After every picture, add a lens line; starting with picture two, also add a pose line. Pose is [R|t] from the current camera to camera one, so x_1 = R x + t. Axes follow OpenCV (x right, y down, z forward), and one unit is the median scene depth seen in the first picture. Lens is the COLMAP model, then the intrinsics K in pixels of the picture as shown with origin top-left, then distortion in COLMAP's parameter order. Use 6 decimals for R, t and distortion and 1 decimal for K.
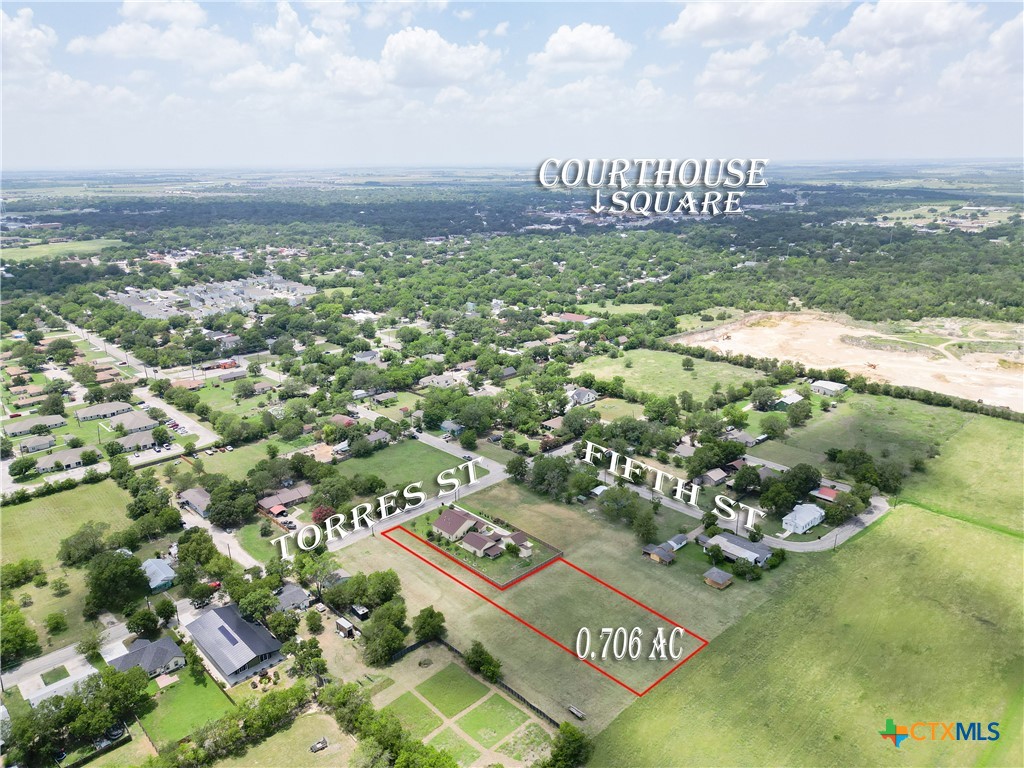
lens RADIAL K [[710.3, 0, 499.2], [0, 710.3, 387.7], [0, 0, 1]] dist [0.064128, -0.060941]
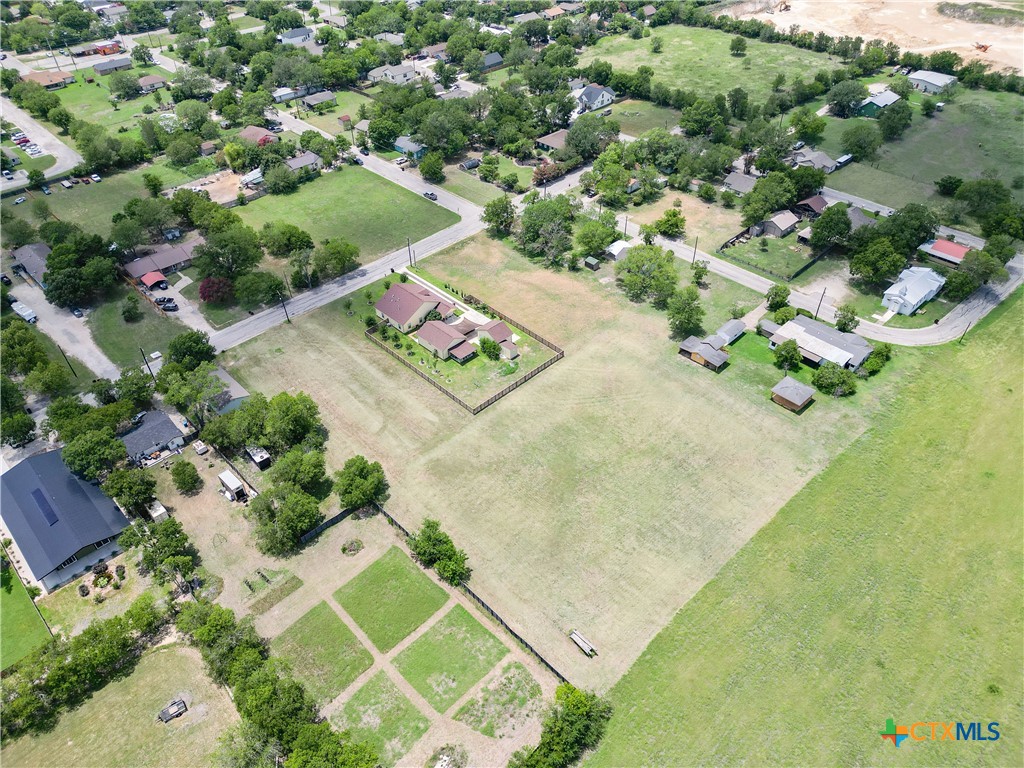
lens RADIAL K [[710.3, 0, 499.2], [0, 710.3, 387.7], [0, 0, 1]] dist [0.064128, -0.060941]
pose [[0.999935, -0.006796, 0.009108, 0.015213], [0.002664, 0.919322, 0.393497, -0.004397], [-0.011048, -0.393448, 0.919281, 0.260366]]
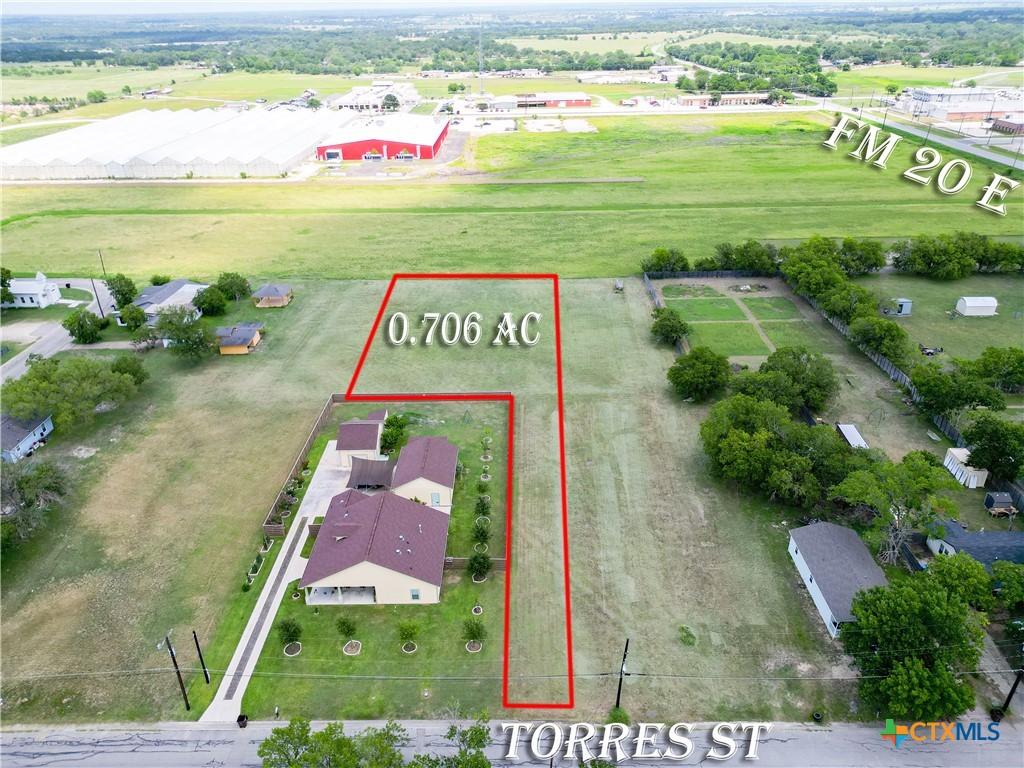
lens RADIAL K [[710.3, 0, 499.2], [0, 710.3, 387.7], [0, 0, 1]] dist [0.064128, -0.060941]
pose [[-0.715015, -0.302018, 0.630507, -0.205417], [0.238513, 0.742379, 0.626087, -0.029630], [-0.657165, 0.598046, -0.458777, 0.826962]]
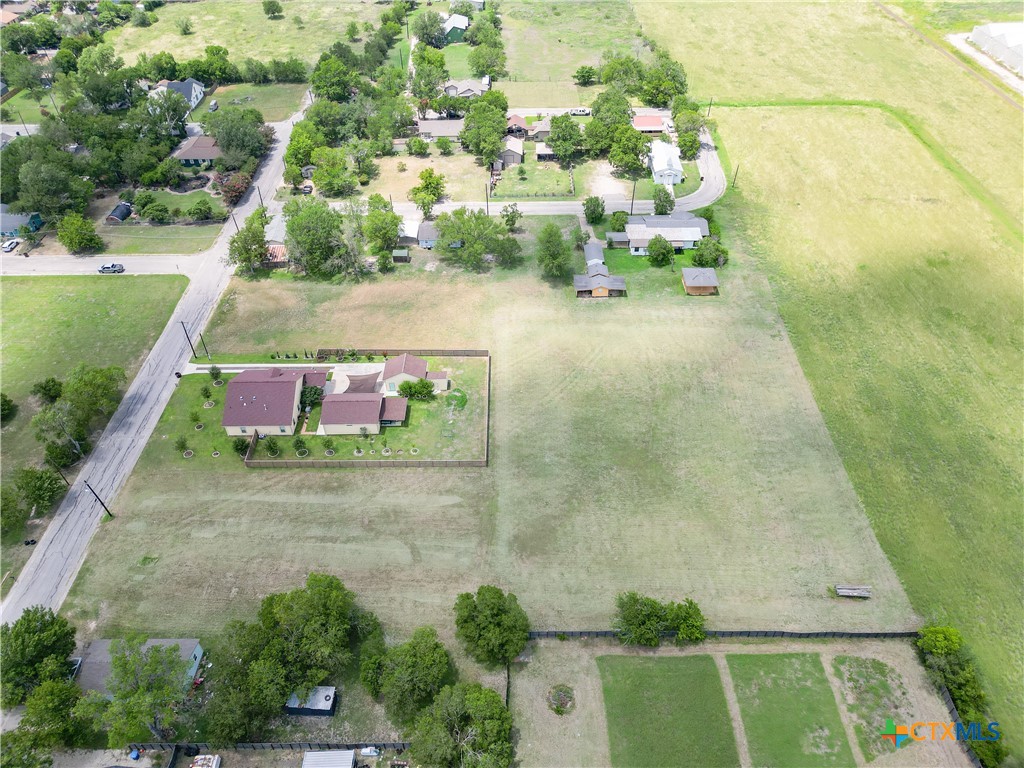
lens RADIAL K [[744.6, 0, 512.0], [0, 744.6, 384.0], [0, 0, 1]] dist [0.030847, -0.006850]
pose [[0.691416, -0.473852, 0.545352, -0.165307], [0.225268, 0.858626, 0.460451, -0.008089], [-0.686439, -0.195513, 0.700411, 0.416596]]
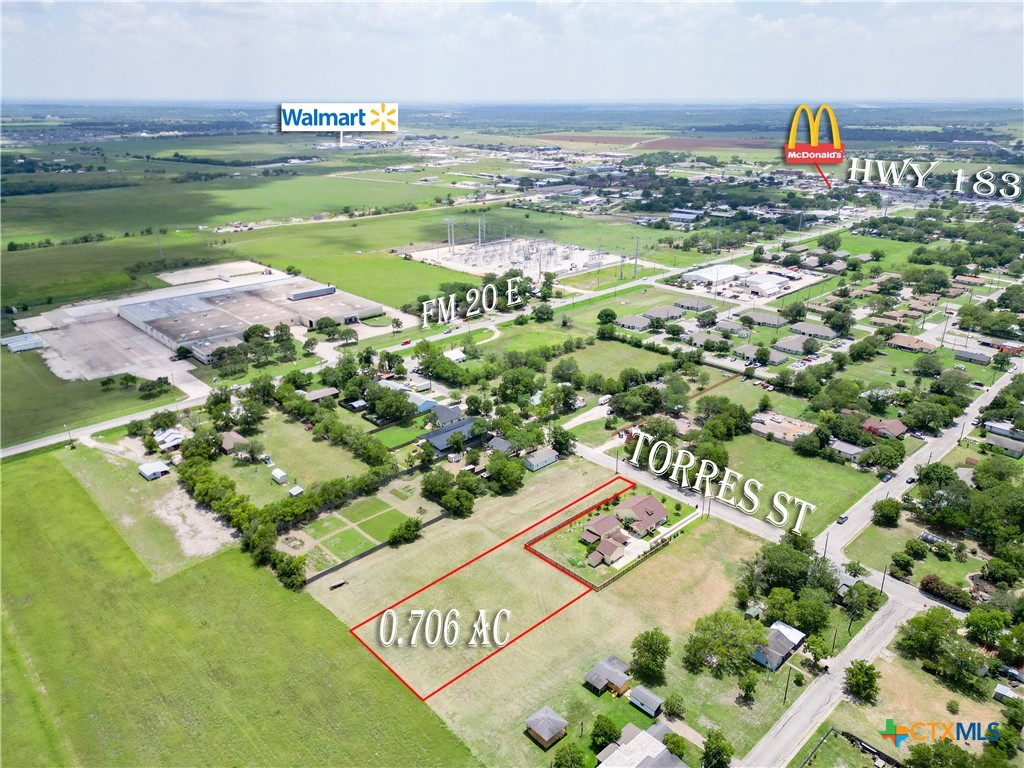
lens RADIAL K [[710.3, 0, 499.2], [0, 710.3, 387.7], [0, 0, 1]] dist [0.064128, -0.060941]
pose [[-0.001843, 0.386994, -0.922081, 0.544460], [-0.301521, 0.878953, 0.369496, -0.171218], [0.953458, 0.278707, 0.115067, 0.533083]]
